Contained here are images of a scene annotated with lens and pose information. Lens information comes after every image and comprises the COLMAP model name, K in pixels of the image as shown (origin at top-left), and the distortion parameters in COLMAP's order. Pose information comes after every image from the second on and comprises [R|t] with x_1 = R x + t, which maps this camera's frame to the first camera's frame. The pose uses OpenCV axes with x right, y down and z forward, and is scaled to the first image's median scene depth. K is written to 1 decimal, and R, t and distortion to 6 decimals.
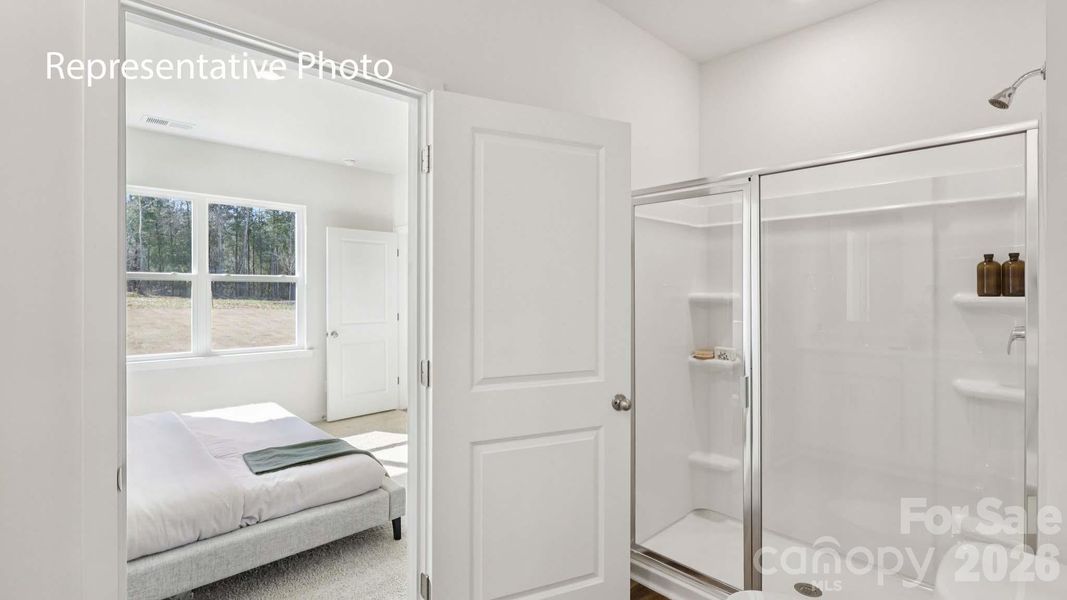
lens RADIAL K [[493.9, 0, 533.1], [0, 493.9, 294.0], [0, 0, 1]] dist [0.000987, 0.000440]
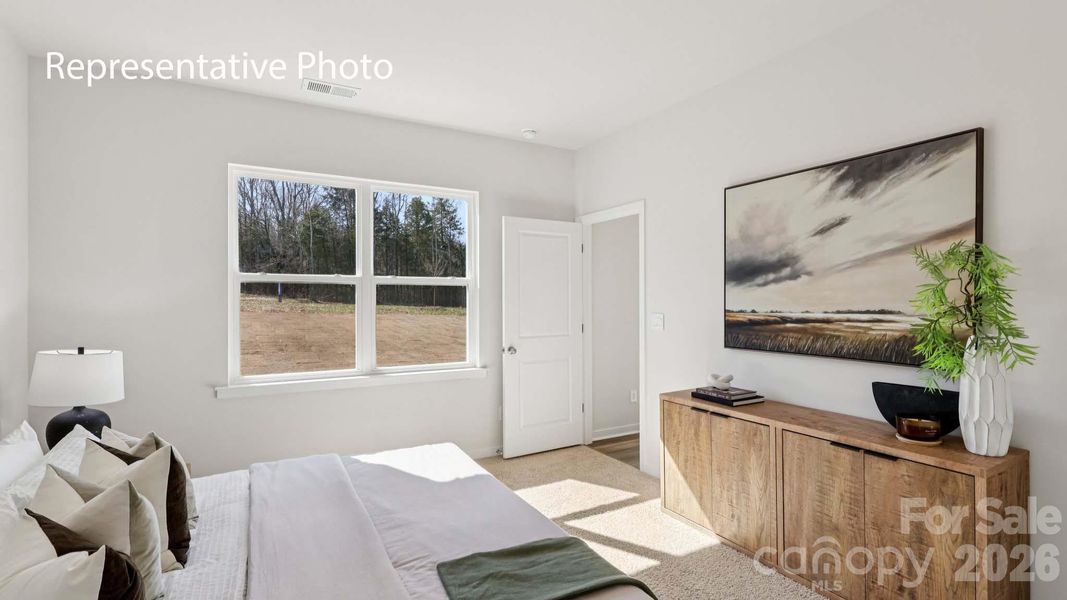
lens RADIAL K [[494.3, 0, 534.7], [0, 494.3, 298.6], [0, 0, 1]] dist [-0.001691, 0.000193]
pose [[0.969359, -0.004668, -0.245605, -0.171078], [0.004449, 0.999989, -0.001448, -0.000564], [0.245609, 0.000310, 0.969369, 0.234405]]
